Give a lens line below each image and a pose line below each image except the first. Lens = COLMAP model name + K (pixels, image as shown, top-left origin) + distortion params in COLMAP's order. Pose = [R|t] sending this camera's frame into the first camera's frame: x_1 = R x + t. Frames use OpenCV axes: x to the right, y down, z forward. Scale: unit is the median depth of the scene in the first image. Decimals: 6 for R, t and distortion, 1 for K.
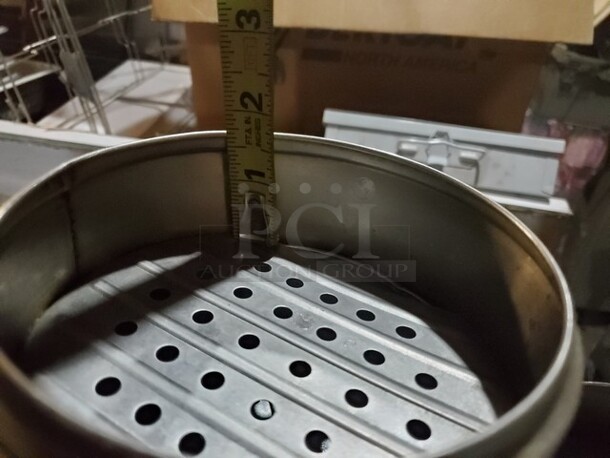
lens RADIAL K [[483.8, 0, 319.4], [0, 483.8, 230.4], [0, 0, 1]] dist [-0.009004, -0.009870]
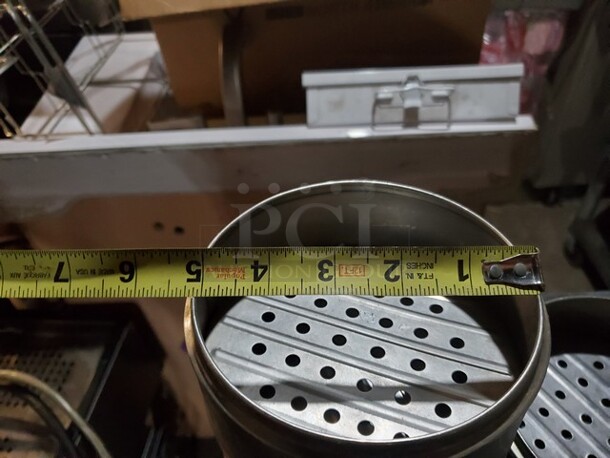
lens RADIAL K [[483.8, 0, 319.4], [0, 483.8, 230.4], [0, 0, 1]] dist [-0.009004, -0.009870]
pose [[0.980269, -0.196259, 0.023550, -0.032284], [0.189091, 0.965772, 0.177564, -0.071185], [-0.057592, -0.169607, 0.983828, -0.080797]]
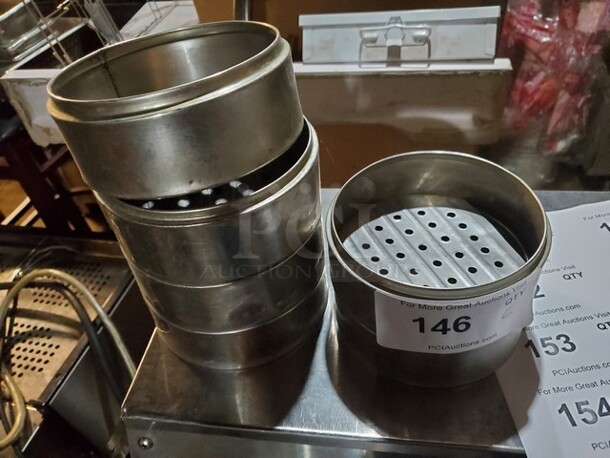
lens RADIAL K [[486.5, 0, 307.6], [0, 486.5, 221.2], [0, 0, 1]] dist [-0.010352, 0.005179]
pose [[0.983149, -0.118754, -0.138983, 0.103603], [0.137428, 0.981469, 0.133535, 0.072679], [0.120549, -0.150385, 0.981250, -0.202826]]
